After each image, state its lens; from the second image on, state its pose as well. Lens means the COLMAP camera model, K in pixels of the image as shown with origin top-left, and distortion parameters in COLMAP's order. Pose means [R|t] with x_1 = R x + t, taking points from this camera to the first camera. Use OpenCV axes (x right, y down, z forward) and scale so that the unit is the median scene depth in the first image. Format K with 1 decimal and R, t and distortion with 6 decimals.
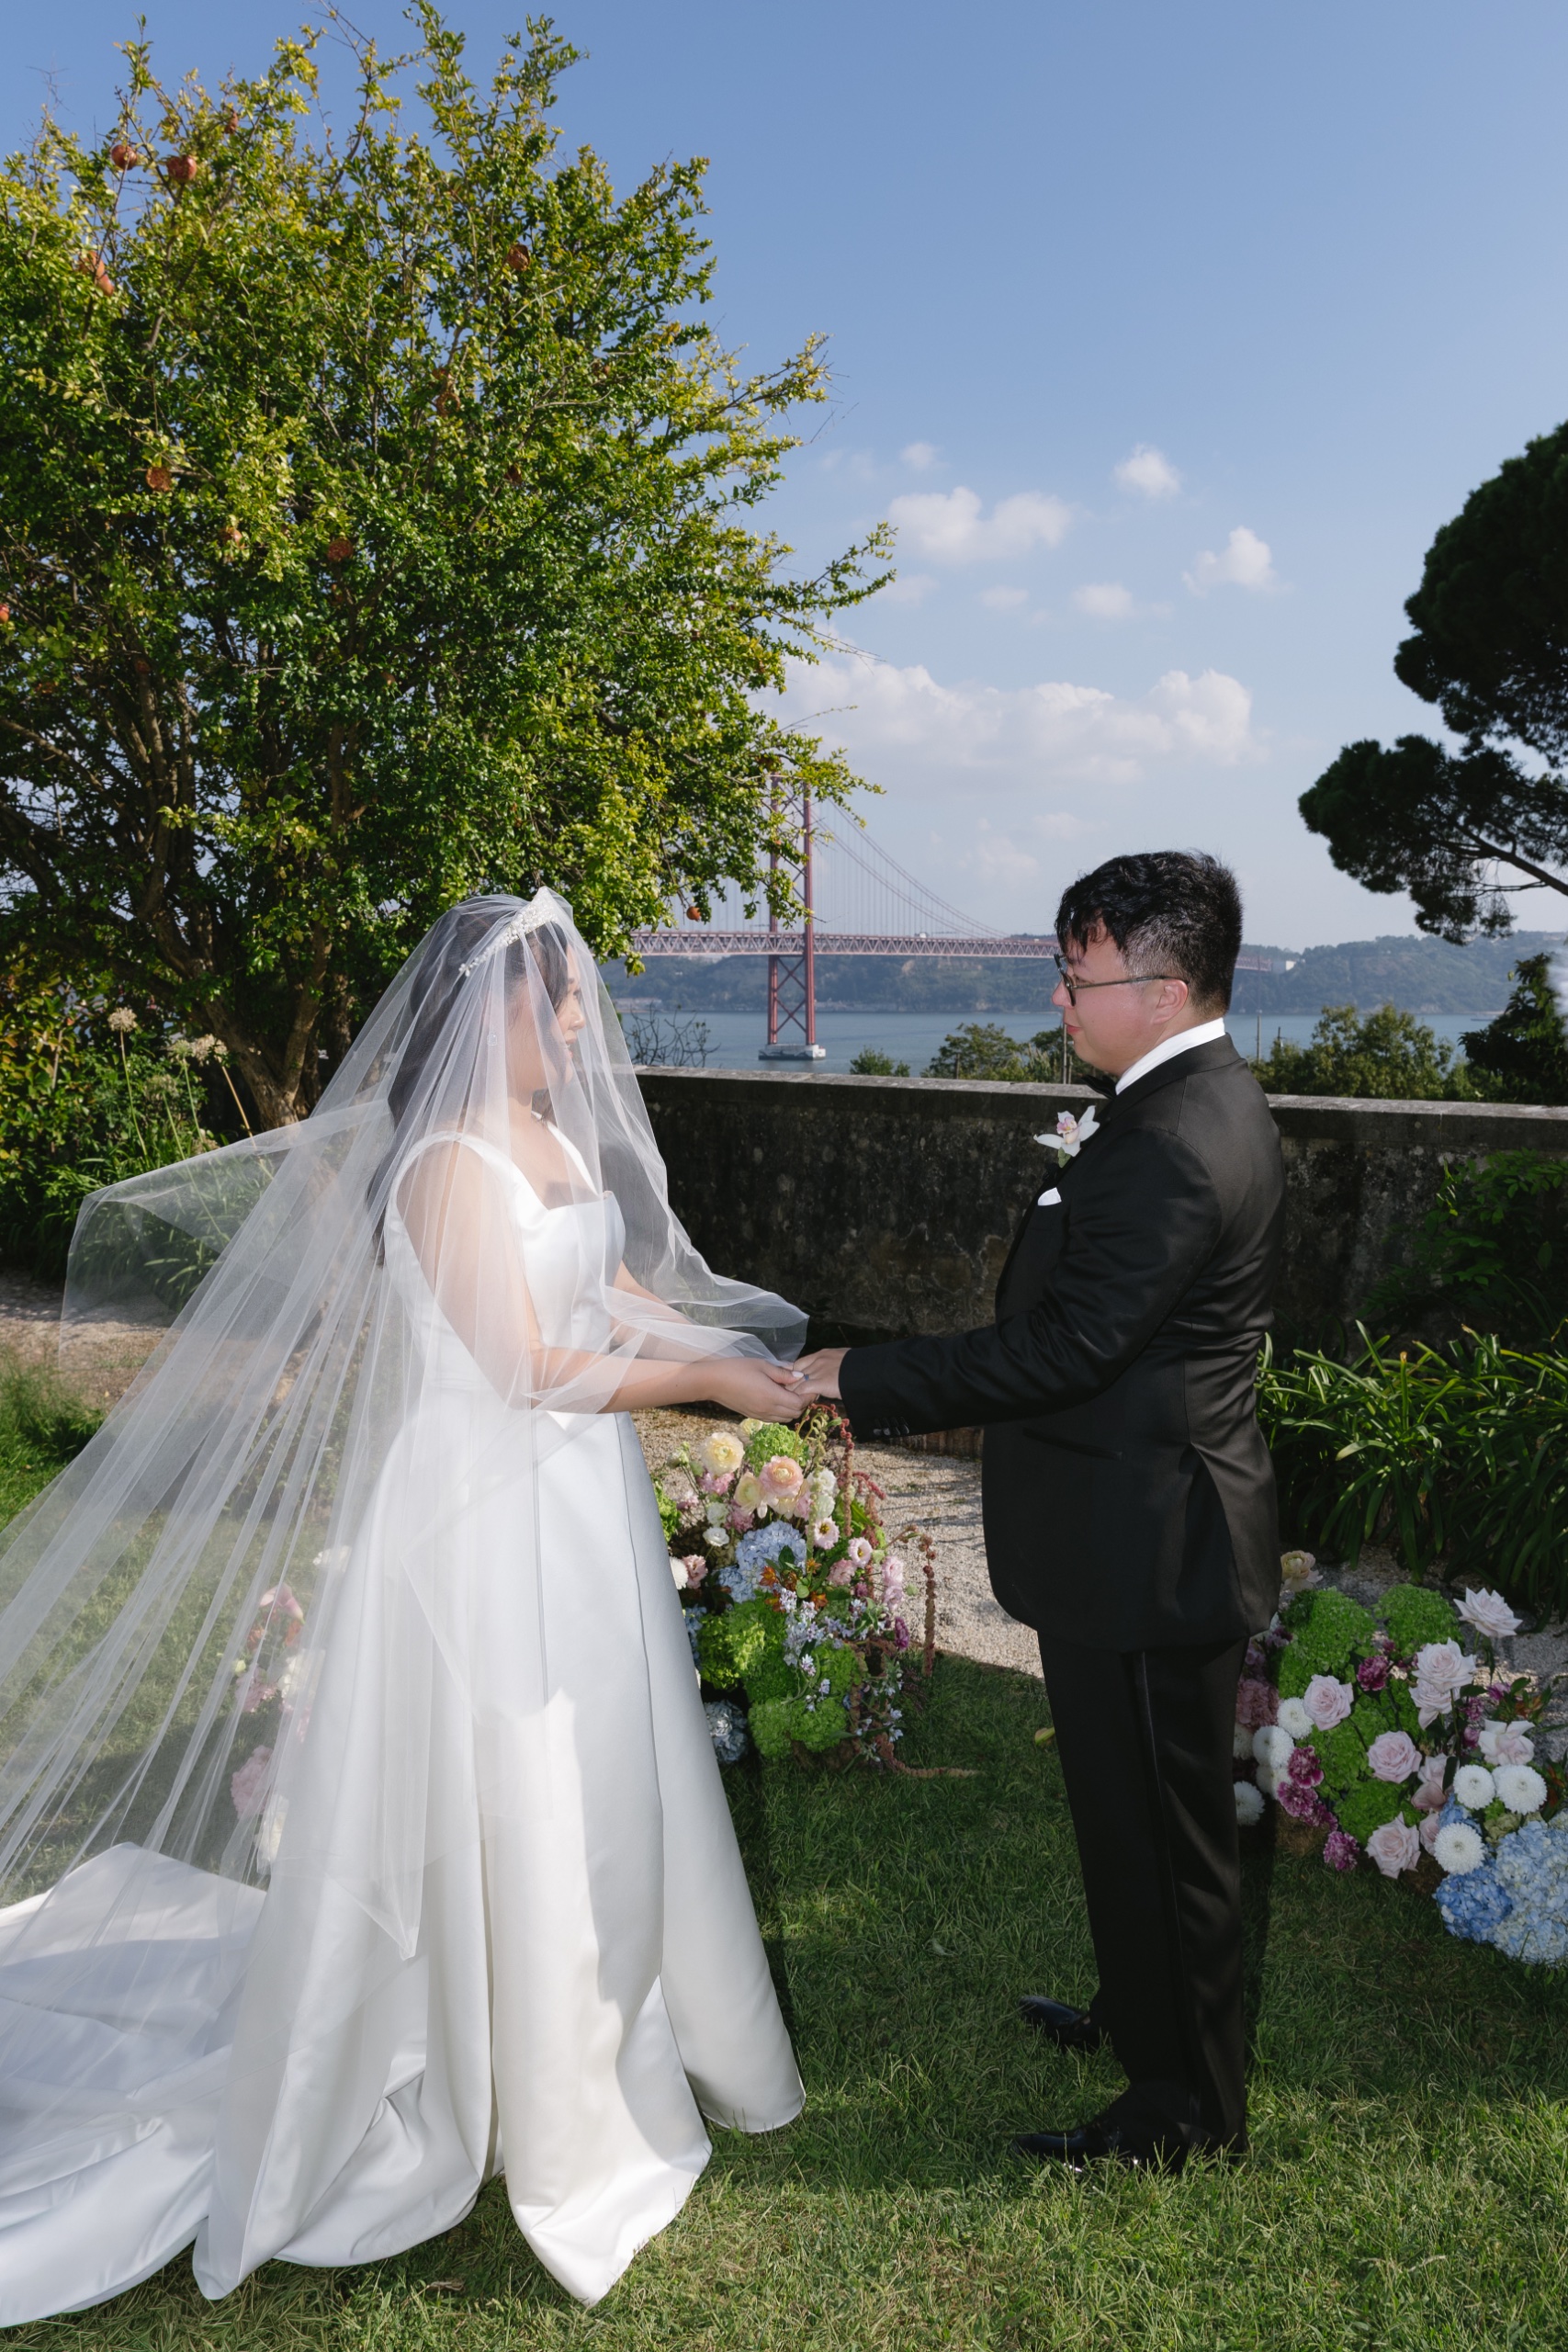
lens RADIAL K [[1869.9, 0, 831.2], [0, 1869.9, 1037.6], [0, 0, 1]] dist [0.036916, -0.012470]
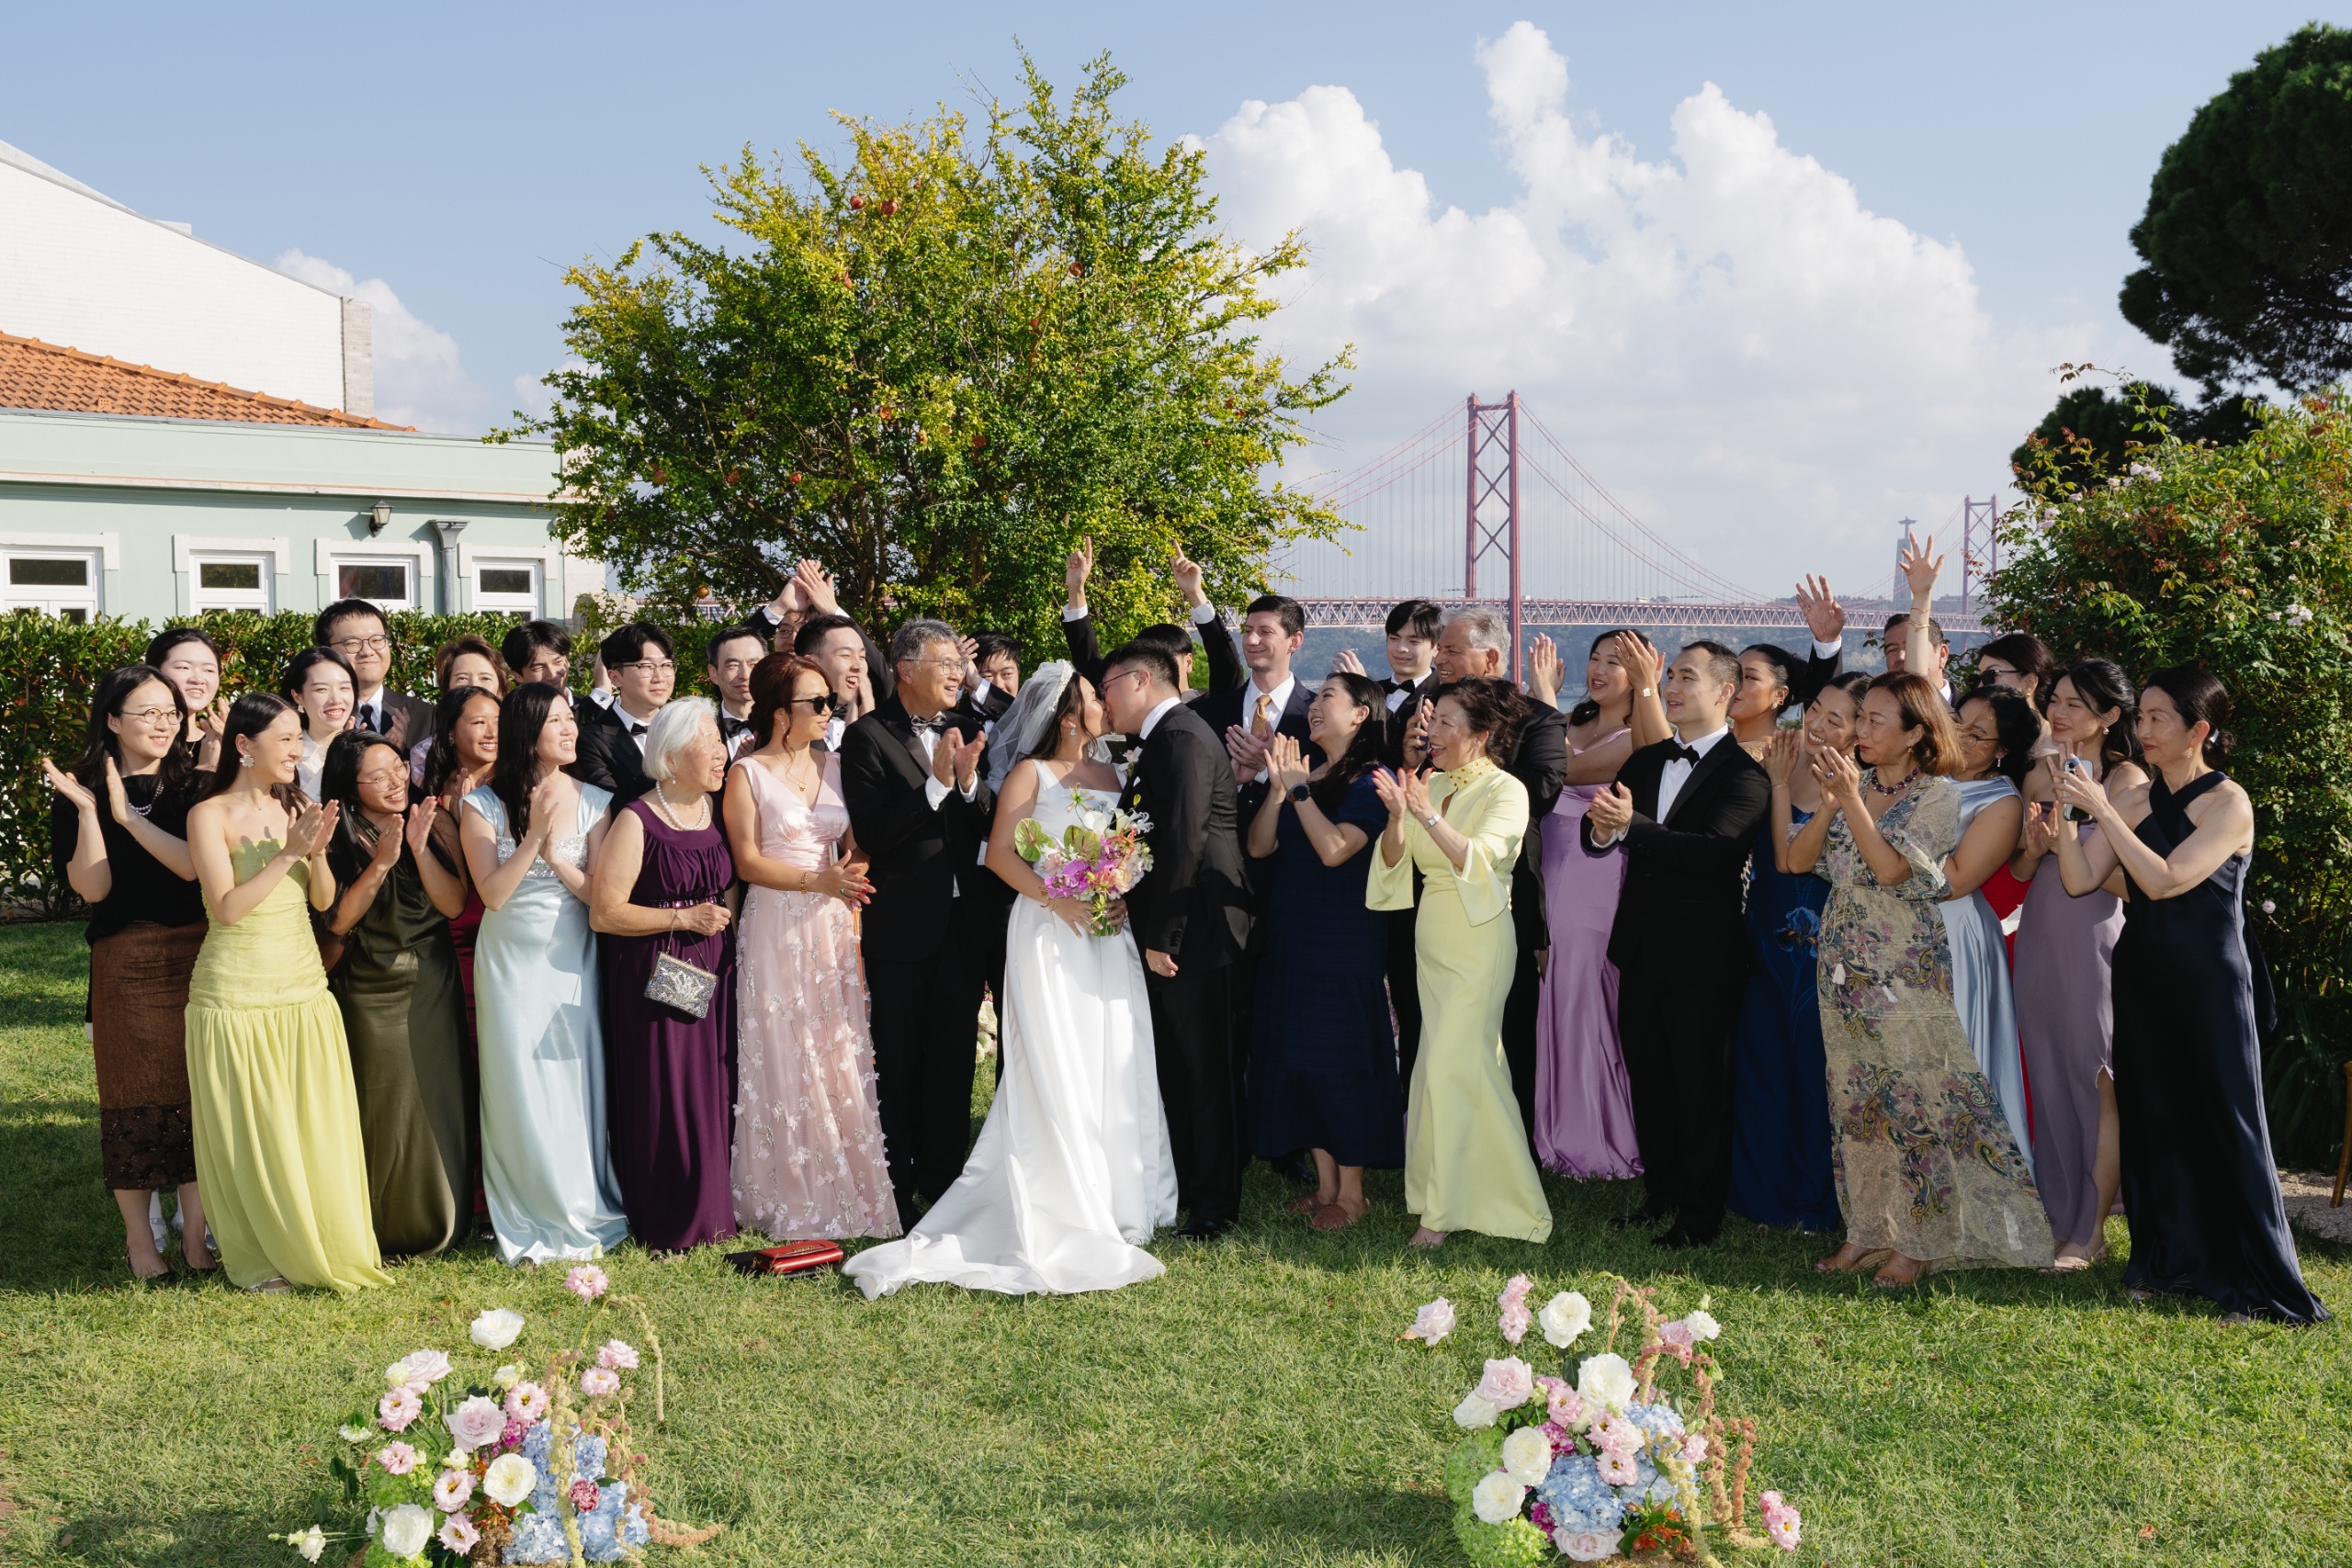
lens RADIAL K [[2451.6, 0, 1221.9], [0, 2451.6, 798.4], [0, 0, 1]] dist [0.029634, 0.000000]
pose [[0.989757, 0.003850, -0.142708, 0.154596], [0.000029, 0.999631, 0.027166, 0.010087], [0.142760, -0.026892, 0.989392, -0.660802]]
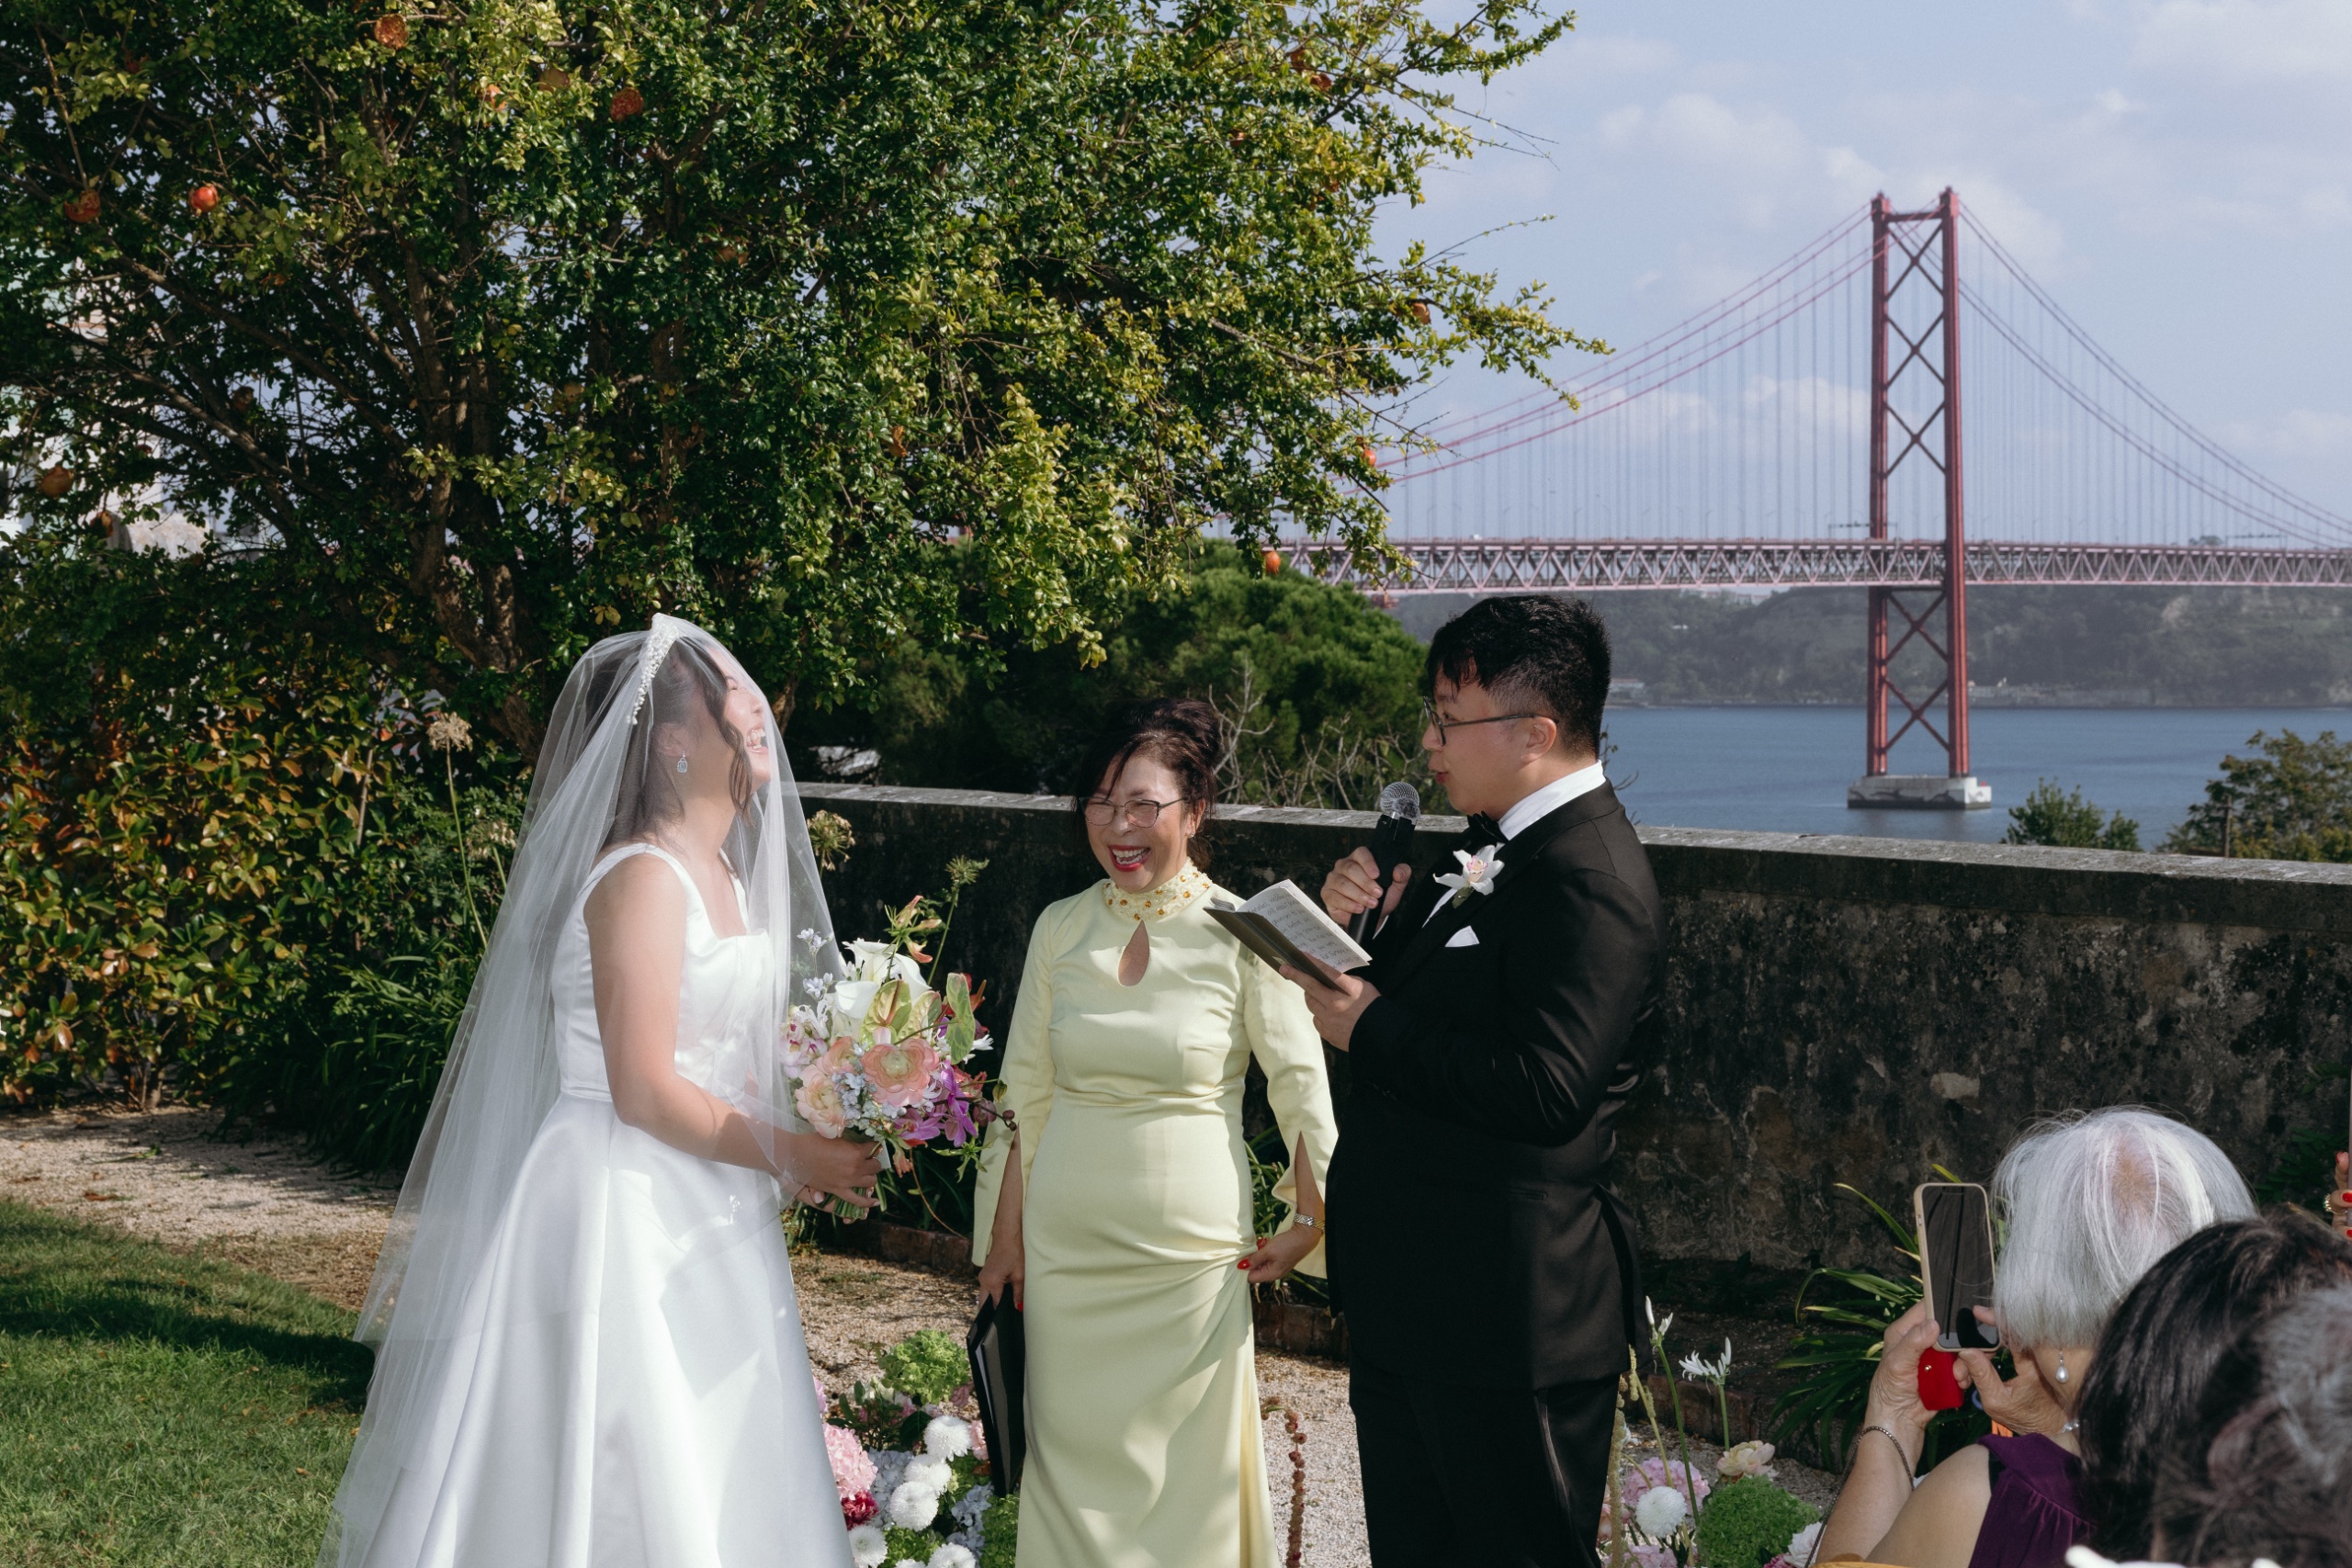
lens RADIAL K [[4000.0, 0, 1231.6], [0, 4000.0, 667.2], [0, 0, 1]] dist [0.048557, 0.000000]
pose [[0.979374, -0.003876, -0.202021, 0.146054], [-0.000944, 0.999717, -0.023759, 0.000576], [0.202055, 0.023460, 0.979093, -0.249205]]
